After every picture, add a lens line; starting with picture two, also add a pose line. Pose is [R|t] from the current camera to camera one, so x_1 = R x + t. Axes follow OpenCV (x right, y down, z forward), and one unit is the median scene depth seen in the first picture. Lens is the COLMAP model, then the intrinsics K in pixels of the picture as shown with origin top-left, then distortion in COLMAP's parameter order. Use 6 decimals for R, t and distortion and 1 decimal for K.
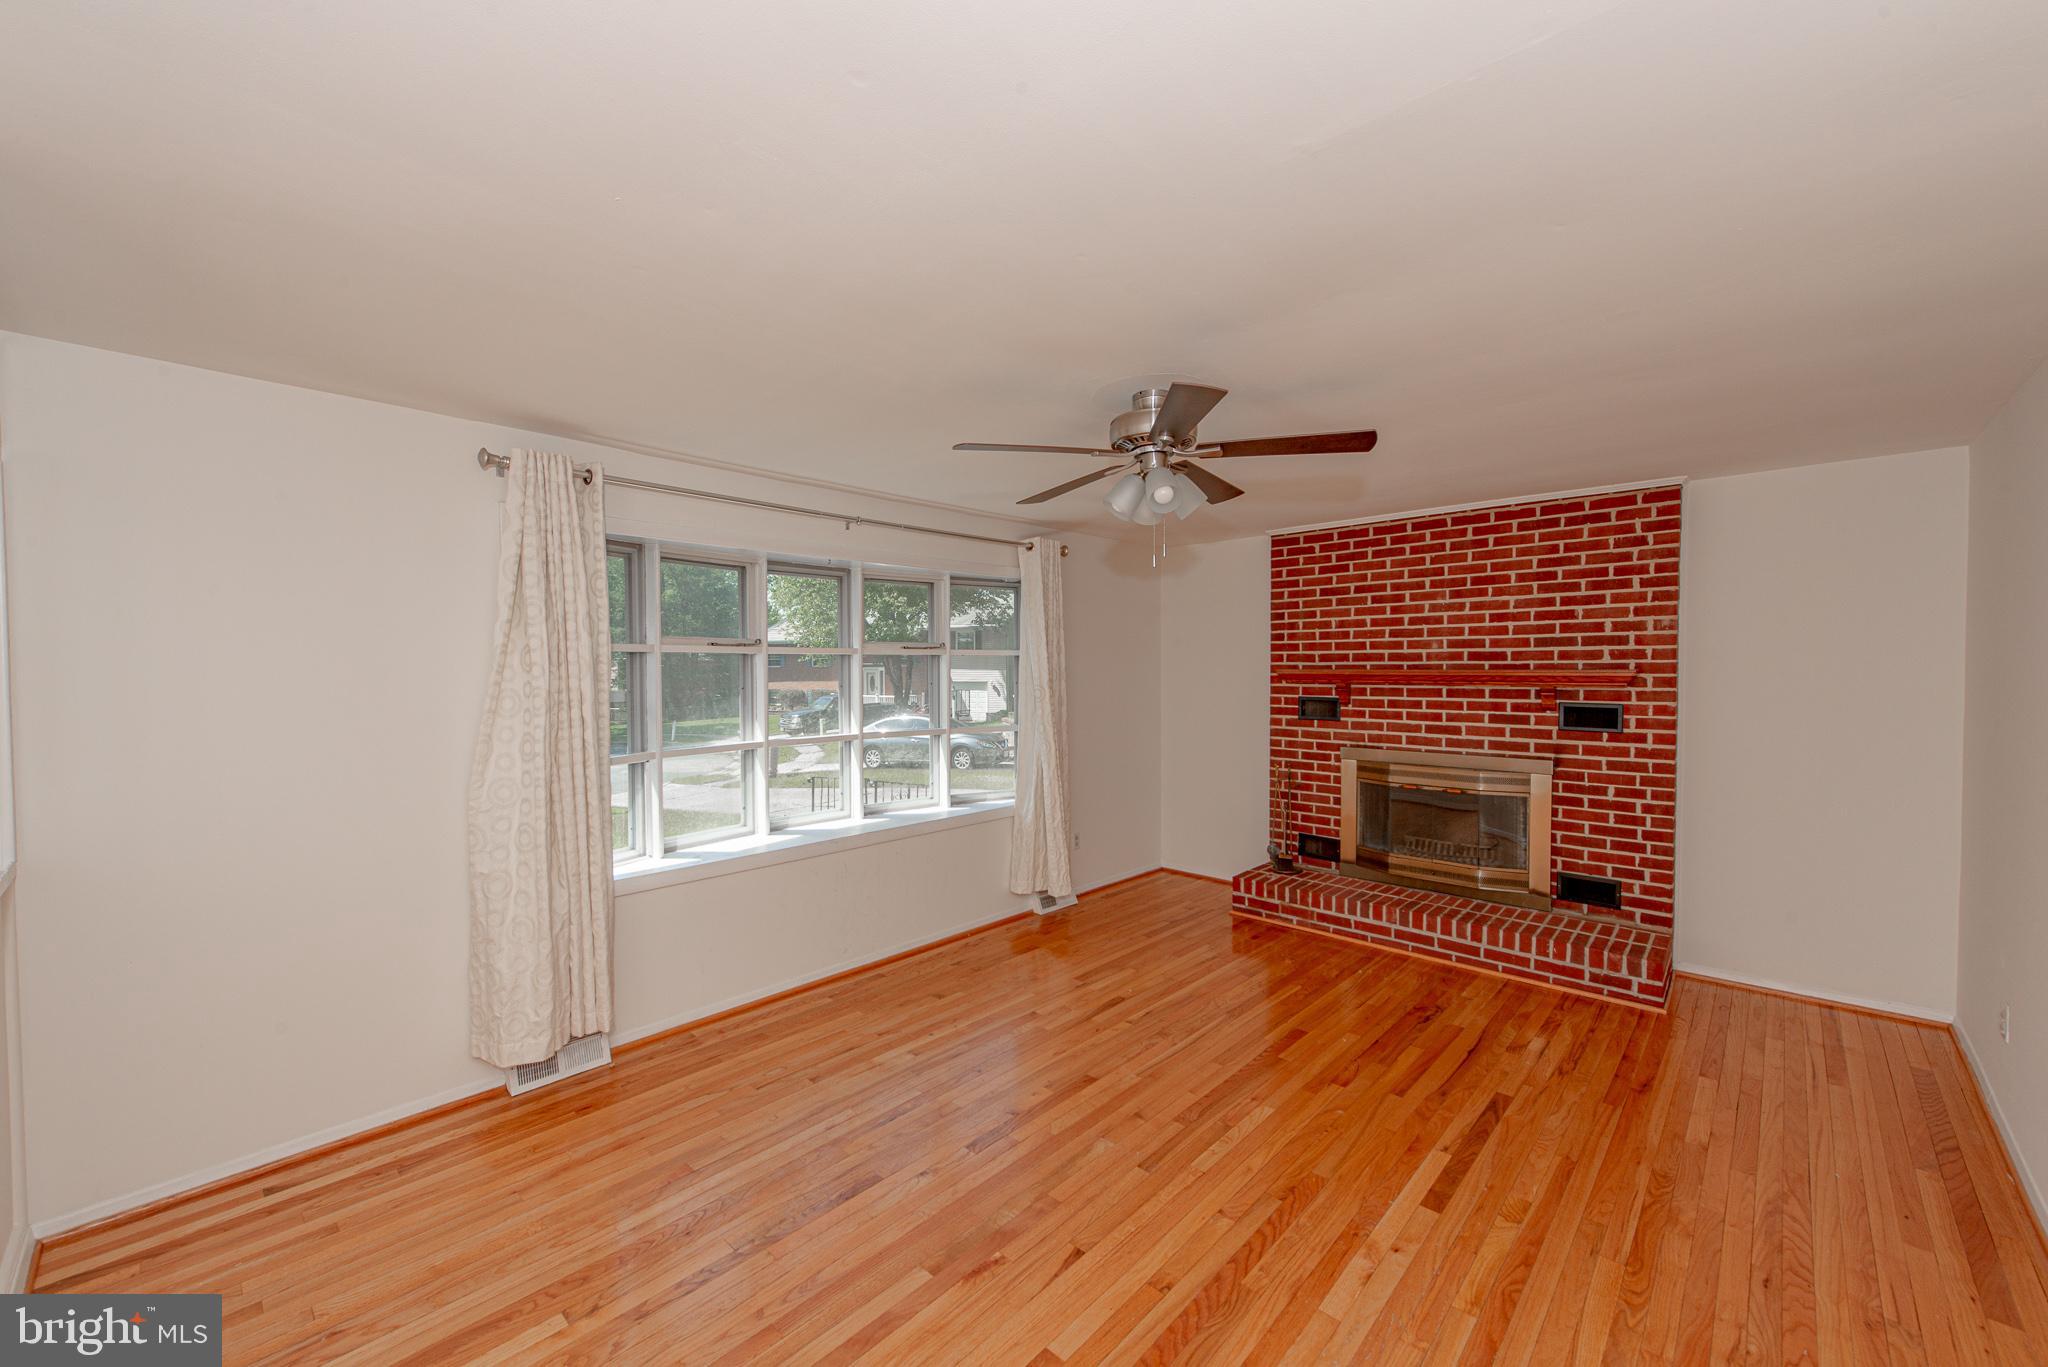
lens RADIAL K [[798.7, 0, 1021.3], [0, 798.7, 688.2], [0, 0, 1]] dist [0.007970, -0.002178]
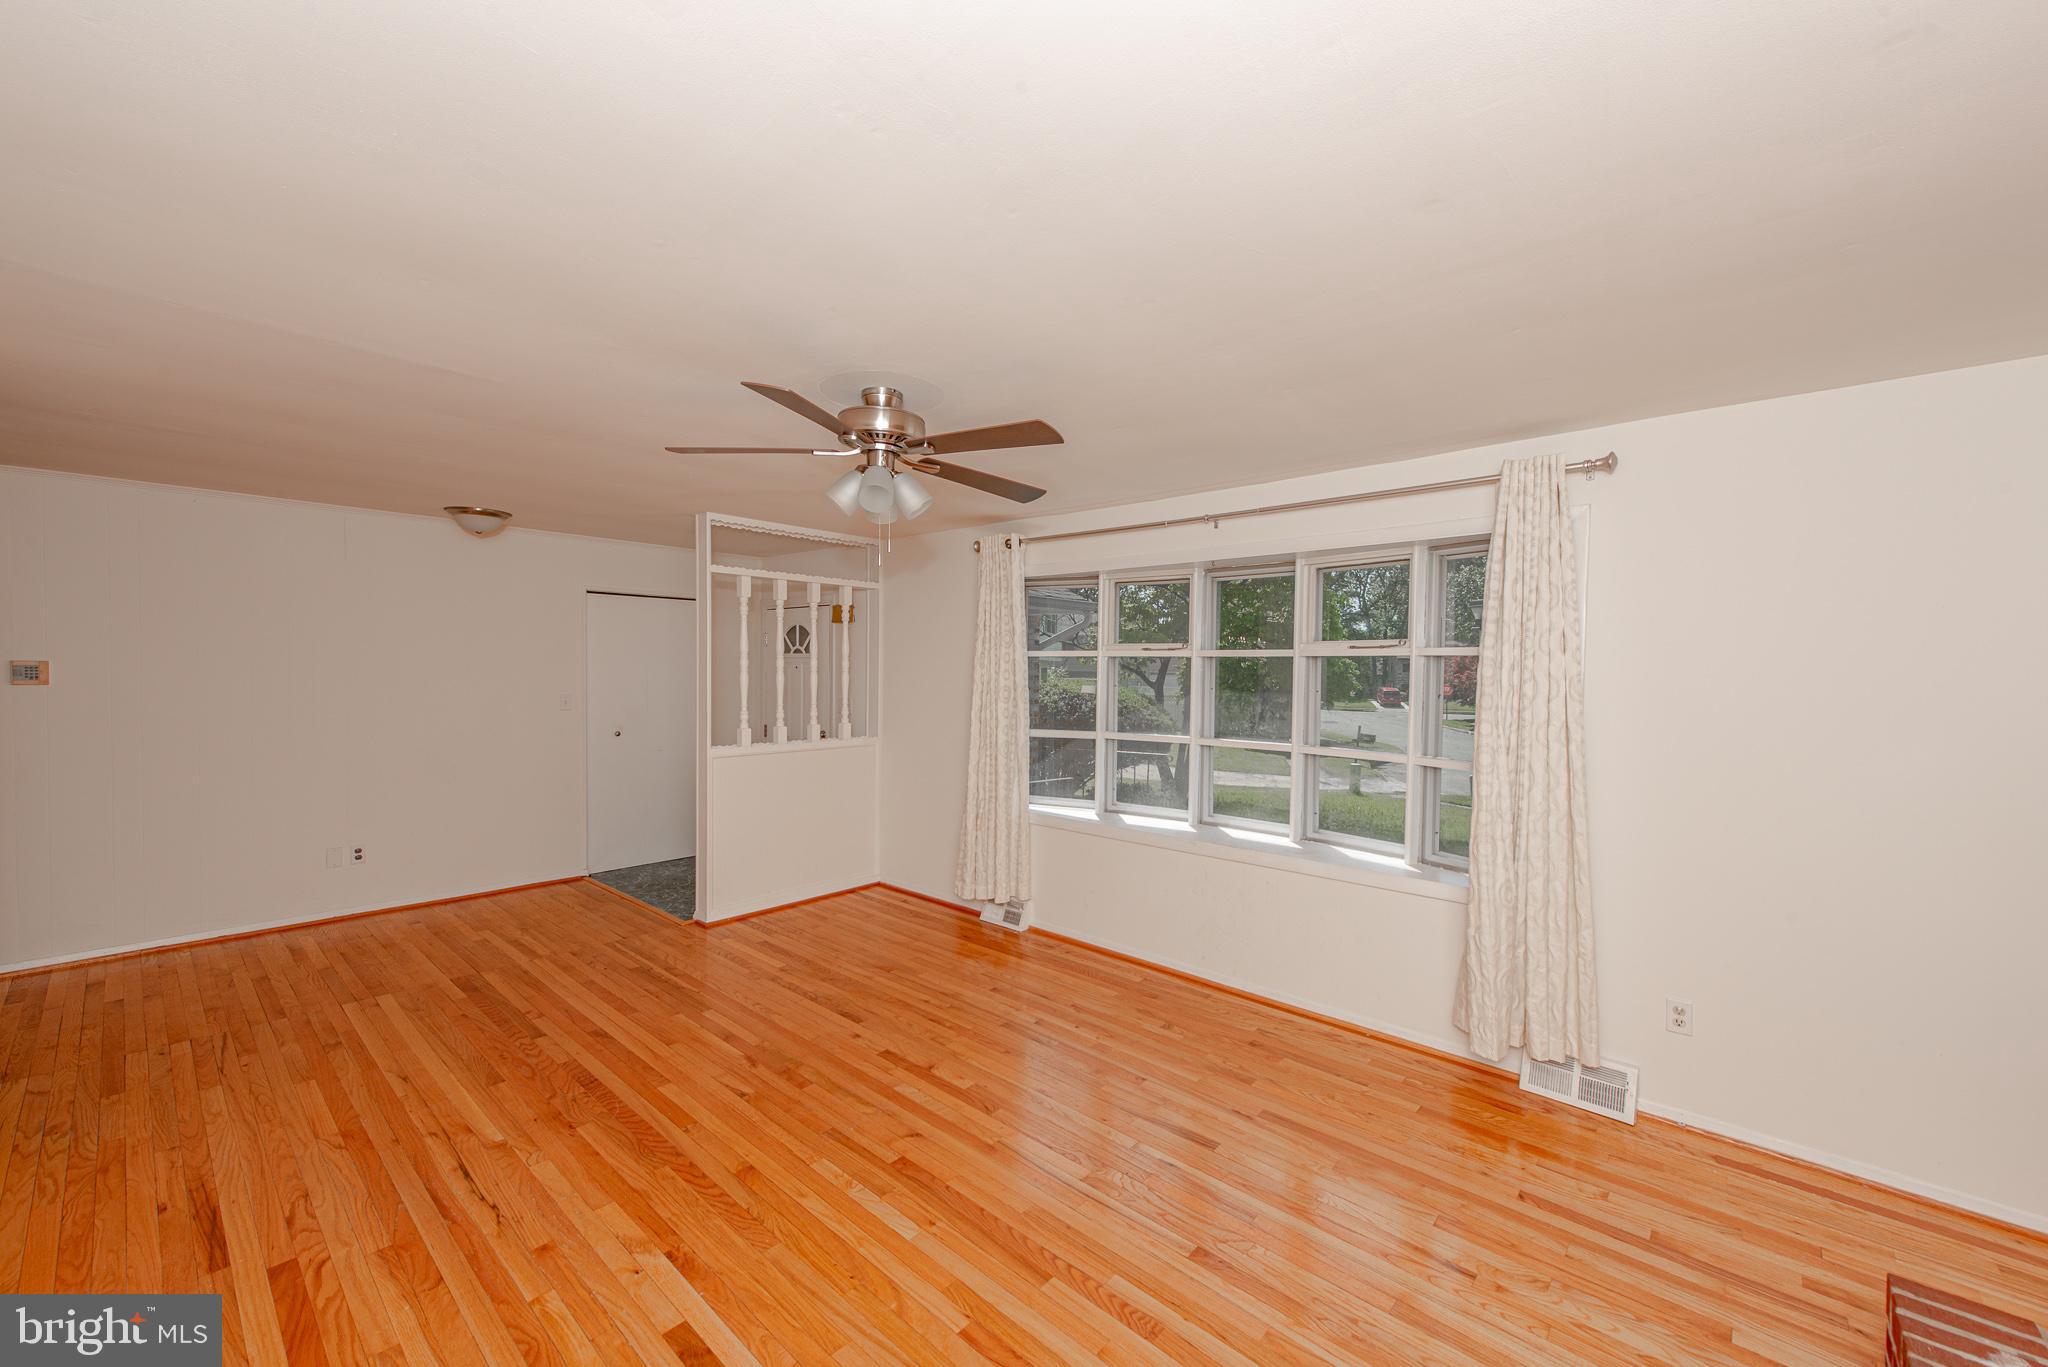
lens RADIAL K [[798.7, 0, 1027.8], [0, 798.7, 674.9], [0, 0, 1]] dist [0.007970, -0.002178]
pose [[0.034648, 0.016181, -0.999269, 0.746464], [-0.040939, 0.999053, 0.014758, -0.024390], [0.998561, 0.040398, 0.035277, 0.732014]]
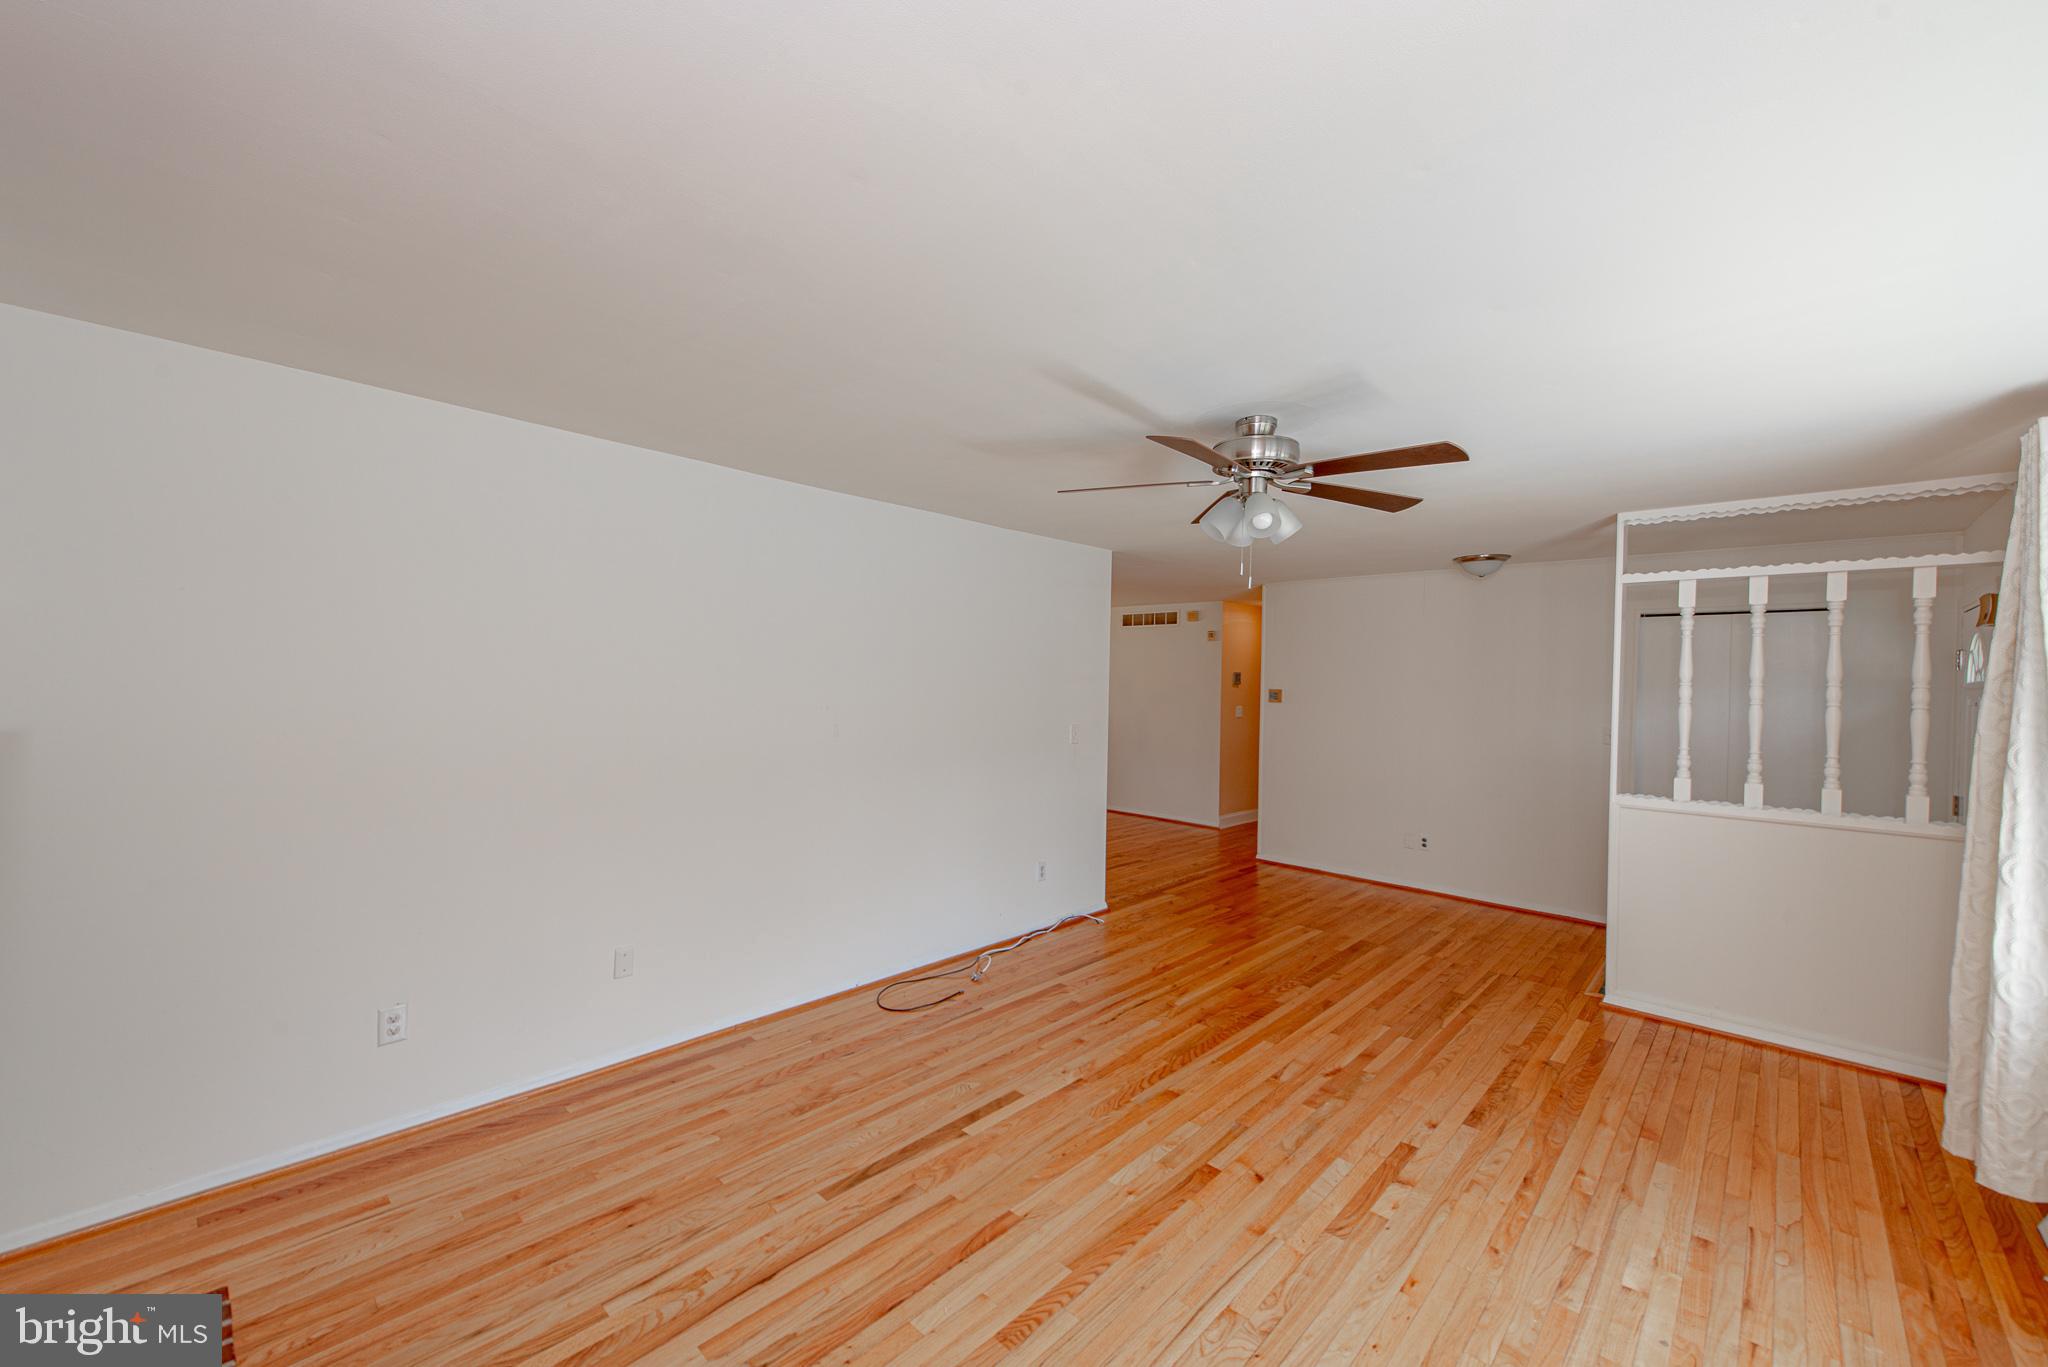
lens RADIAL K [[798.7, 0, 1023.0], [0, 798.7, 680.9], [0, 0, 1]] dist [0.007970, -0.002178]
pose [[-0.999888, -0.014953, 0.000660, 0.287732], [-0.014929, 0.999496, 0.028022, -0.036281], [-0.001079, 0.028010, -0.999607, 1.288883]]
